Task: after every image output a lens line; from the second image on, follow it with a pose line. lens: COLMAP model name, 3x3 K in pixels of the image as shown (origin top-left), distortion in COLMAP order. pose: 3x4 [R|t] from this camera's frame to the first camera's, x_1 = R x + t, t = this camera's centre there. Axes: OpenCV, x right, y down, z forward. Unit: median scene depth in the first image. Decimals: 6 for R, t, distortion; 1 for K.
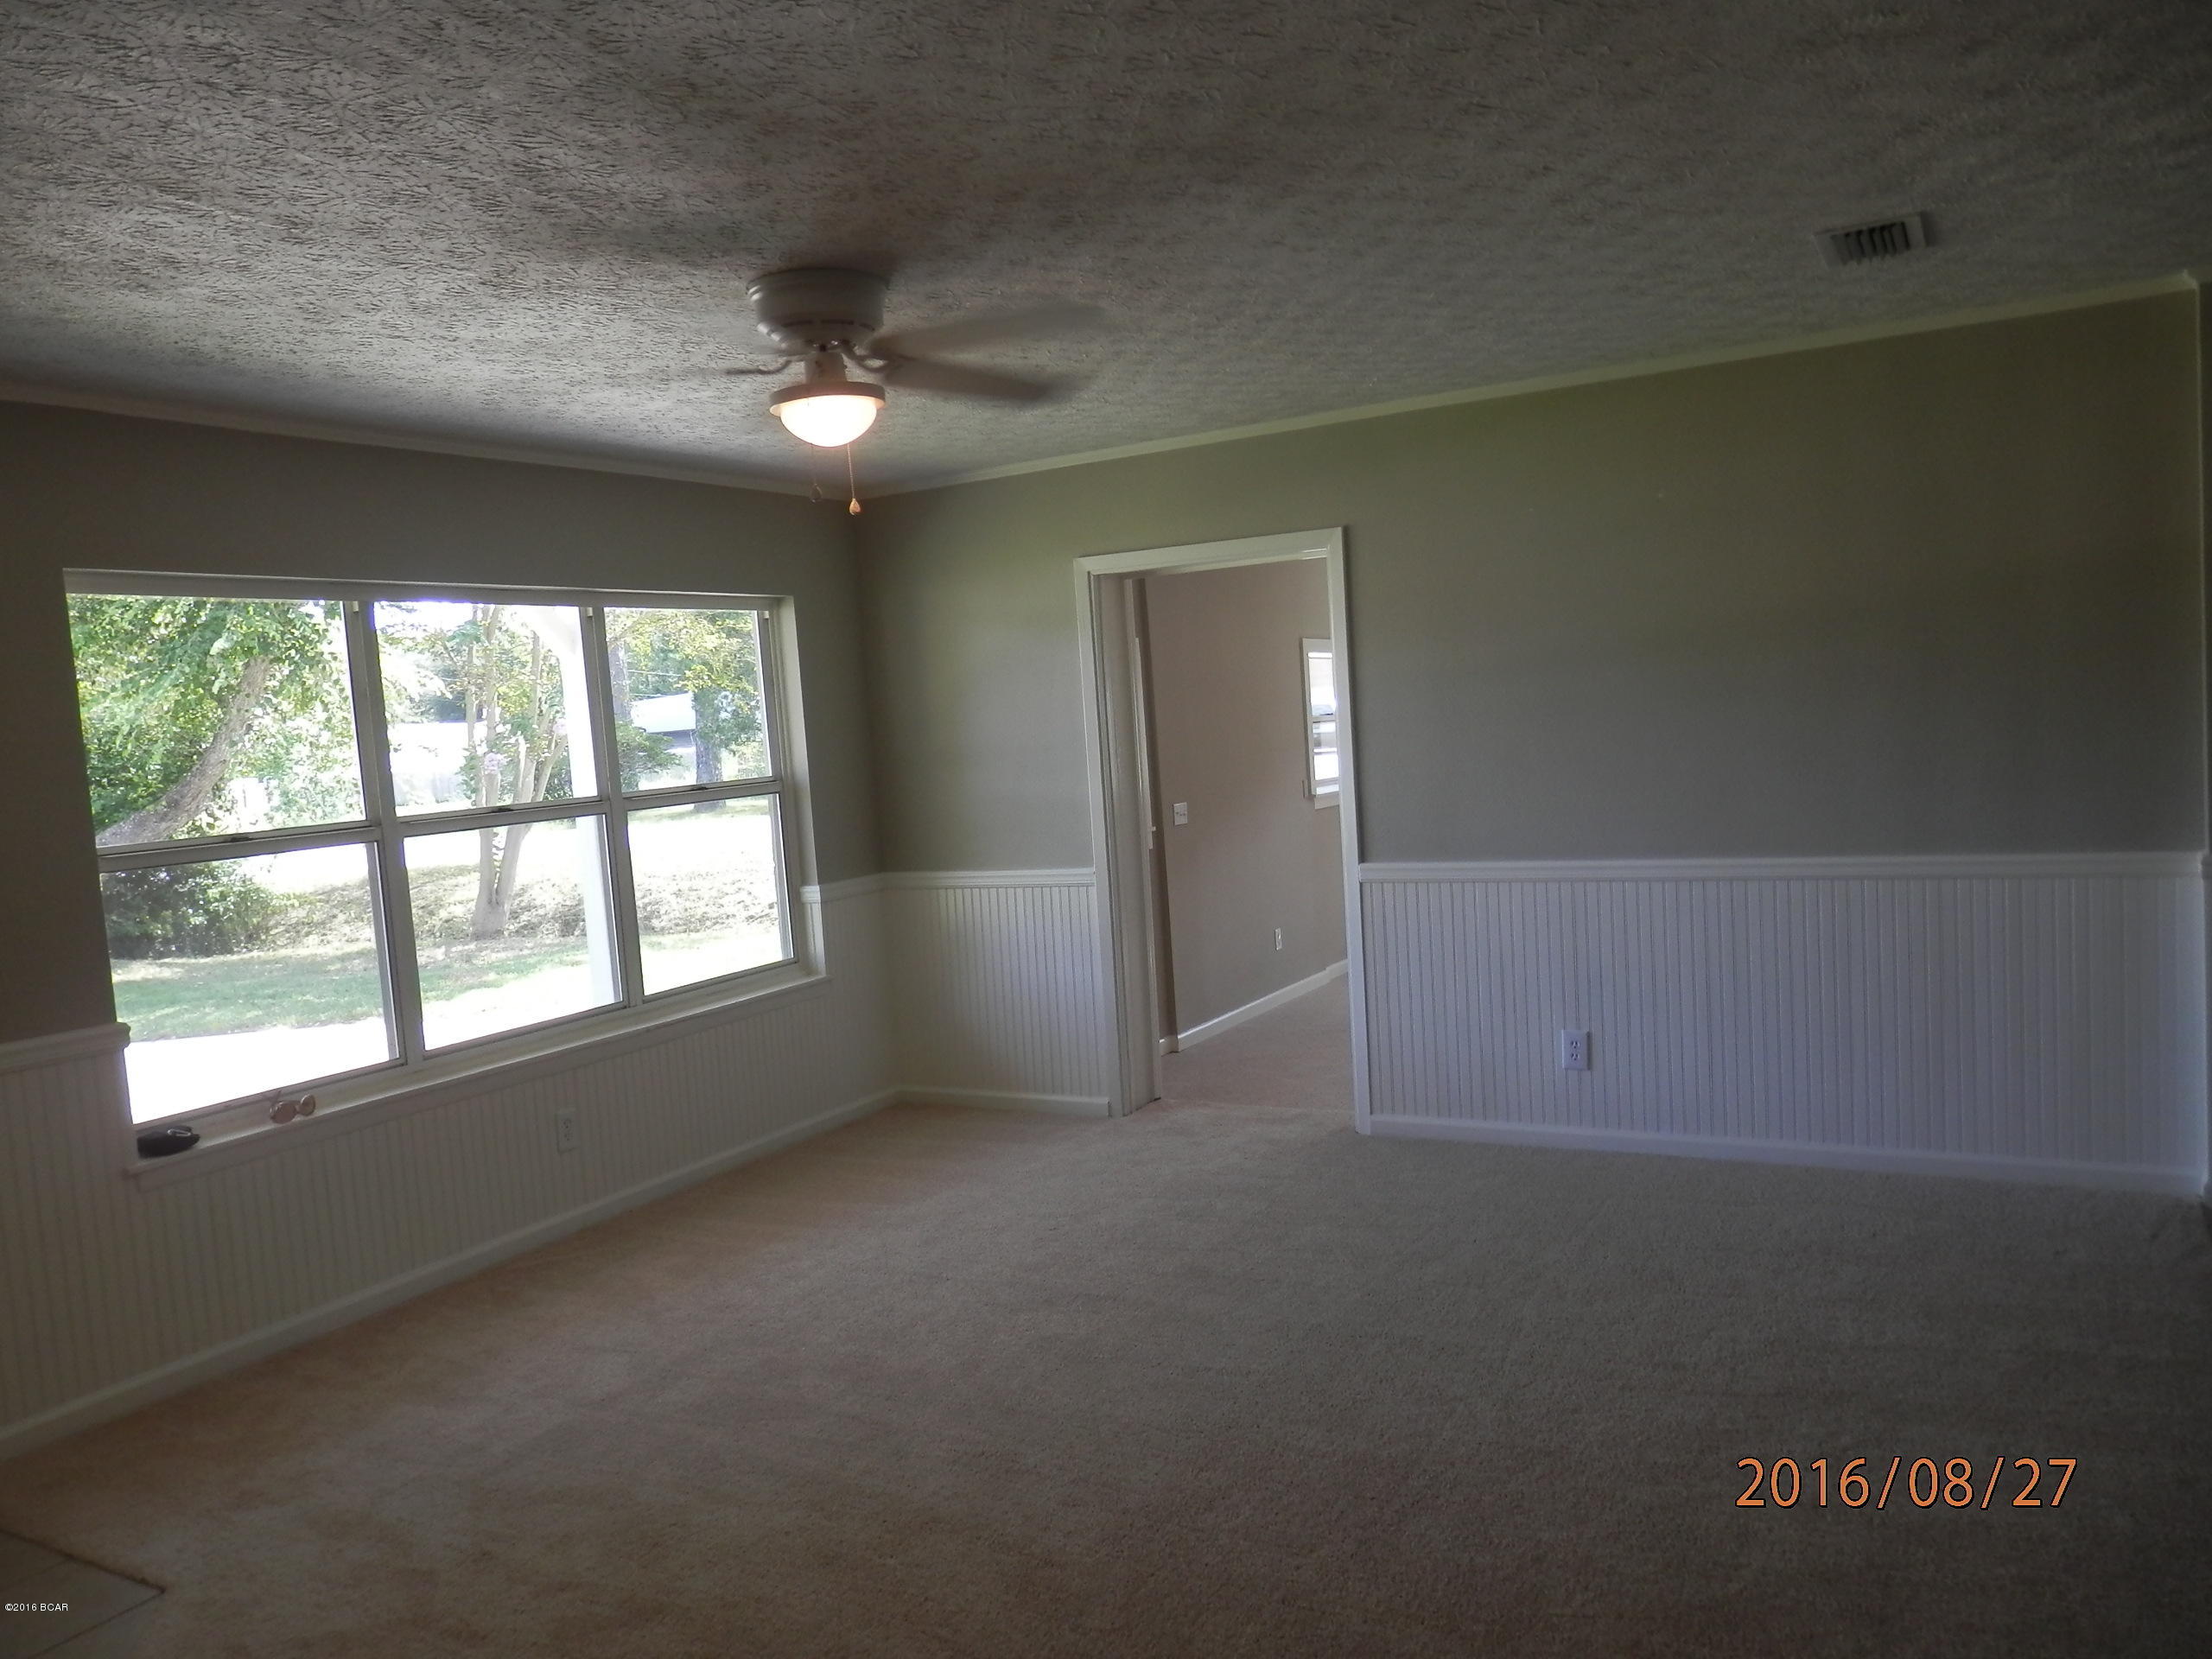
lens RADIAL K [[1627.2, 0, 1106.0], [0, 1627.2, 829.5], [0, 0, 1]] dist [0.002624, 0.000328]
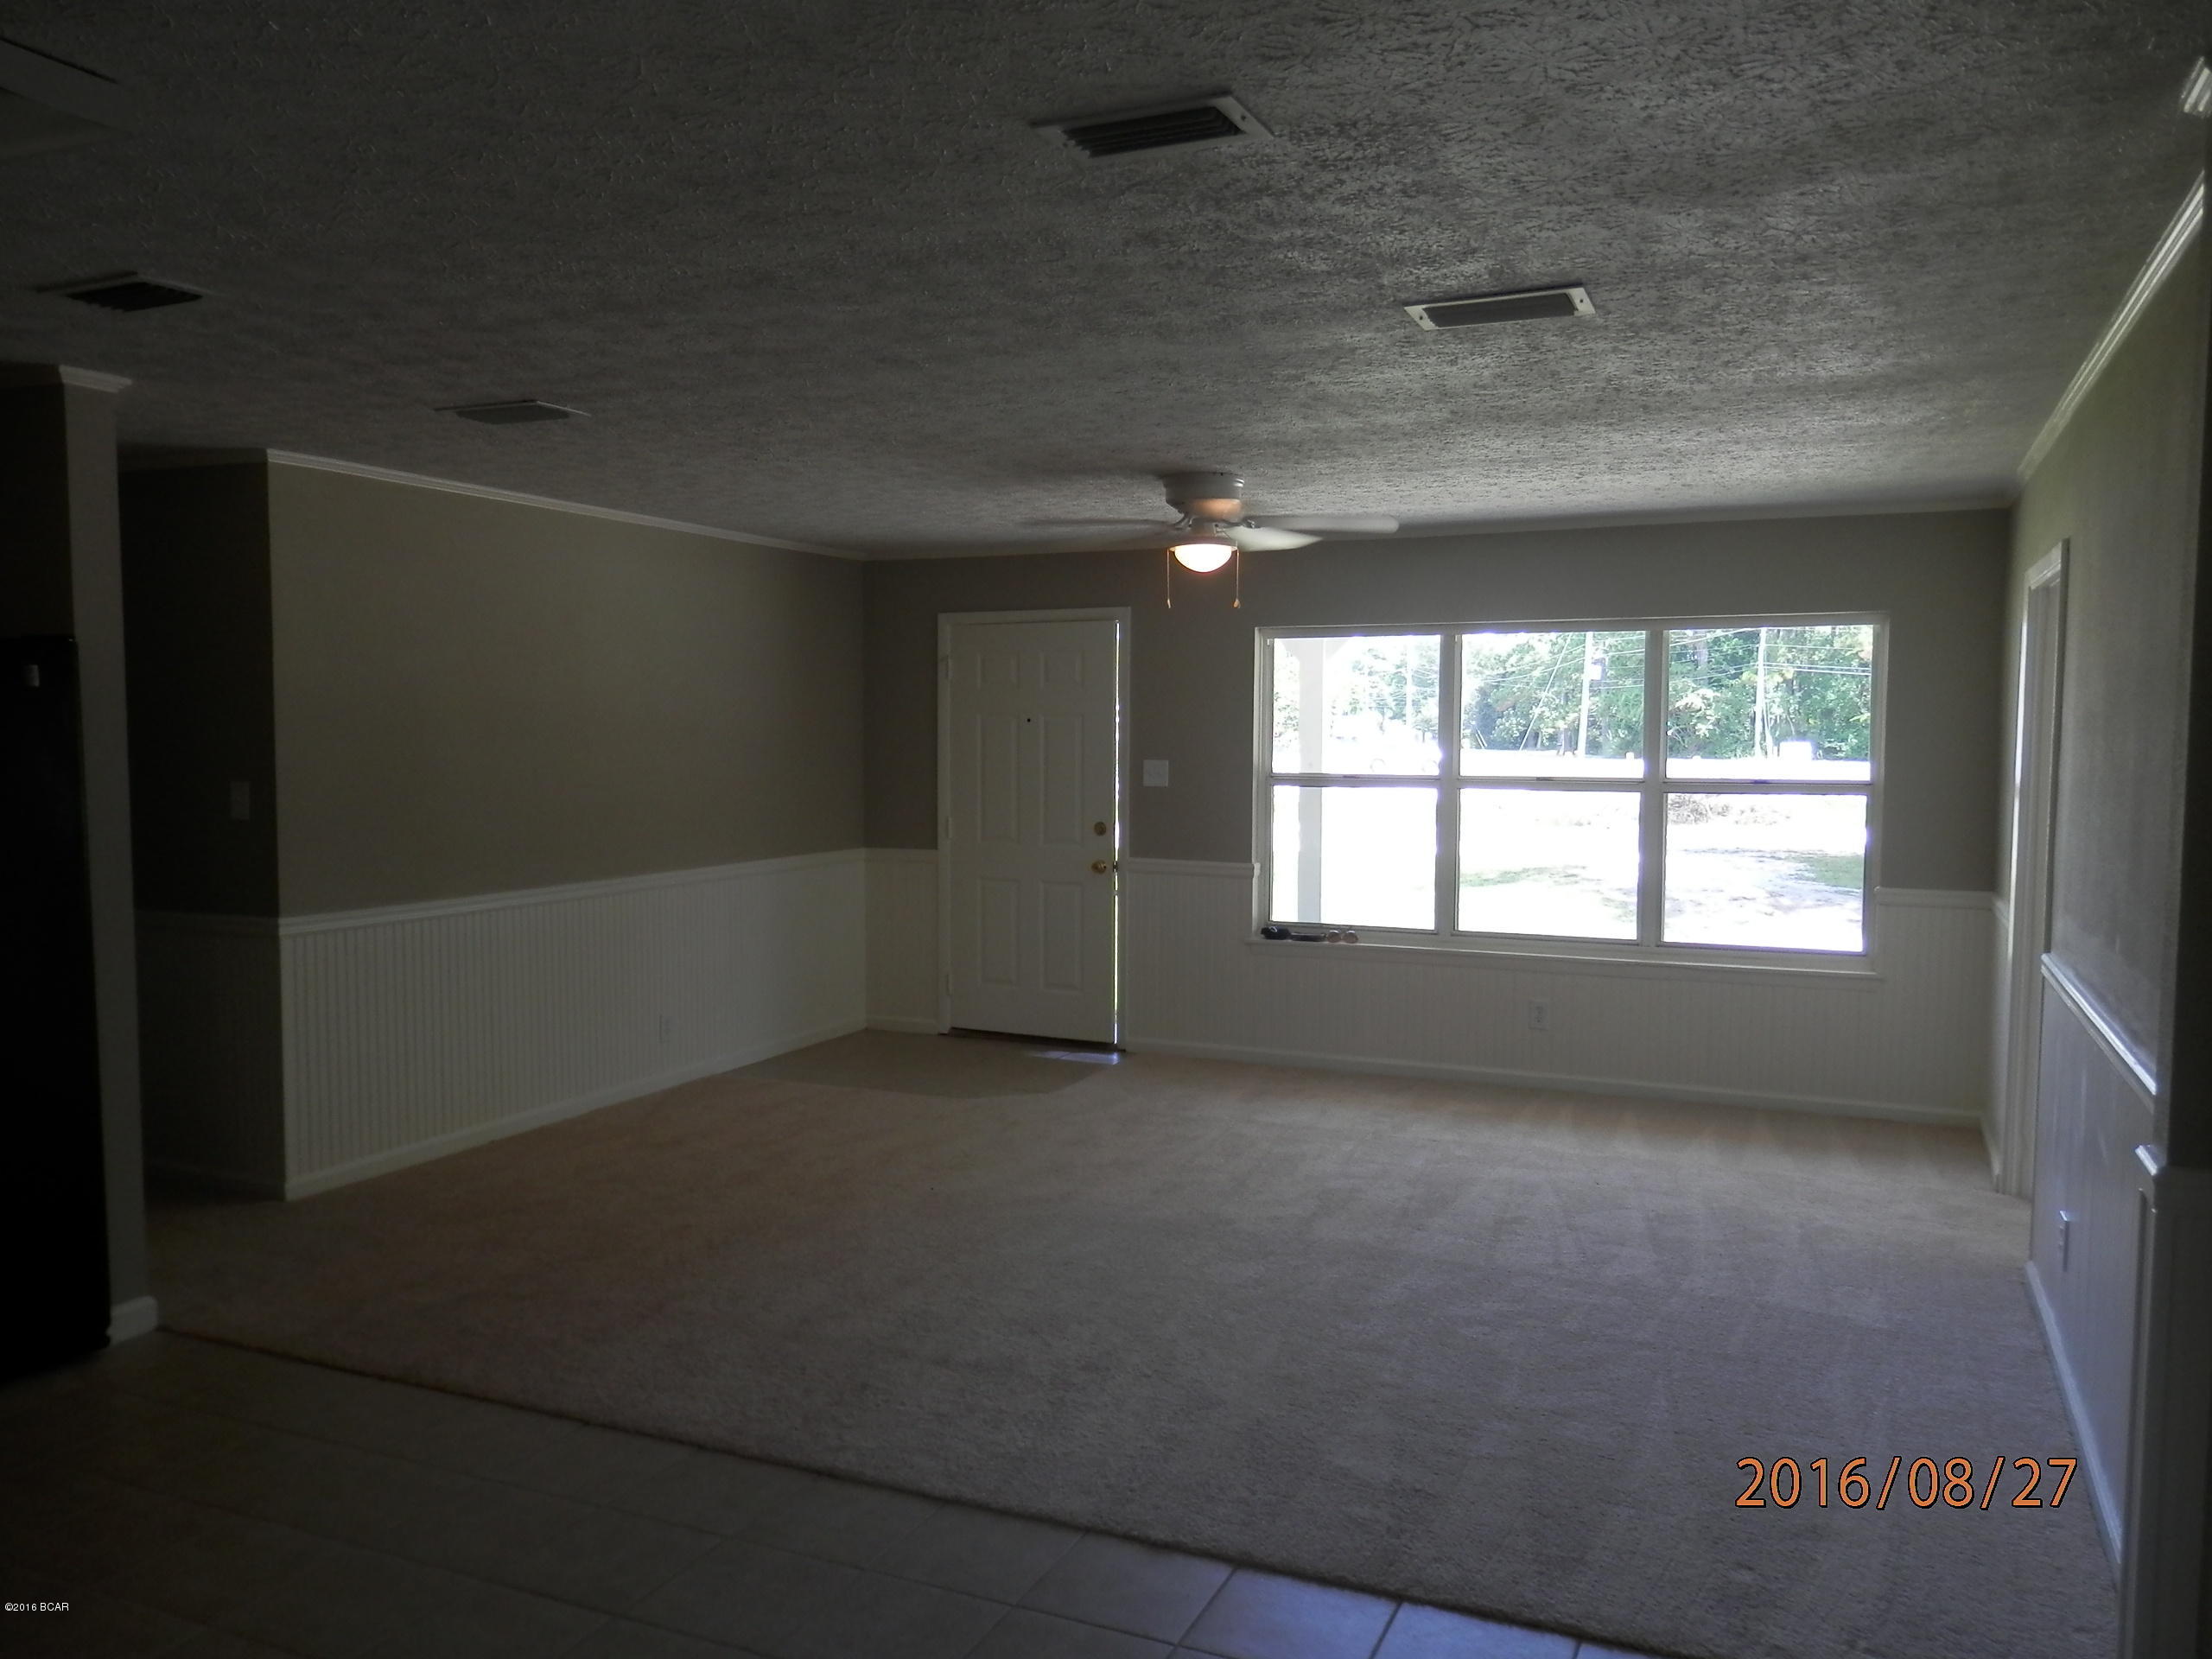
lens RADIAL K [[1627.2, 0, 1106.0], [0, 1627.2, 829.5], [0, 0, 1]] dist [0.002624, 0.000328]
pose [[0.112093, 0.133106, -0.984743, 0.958988], [-0.082313, 0.988826, 0.124288, -0.110323], [0.990283, 0.067125, 0.121797, 0.457376]]
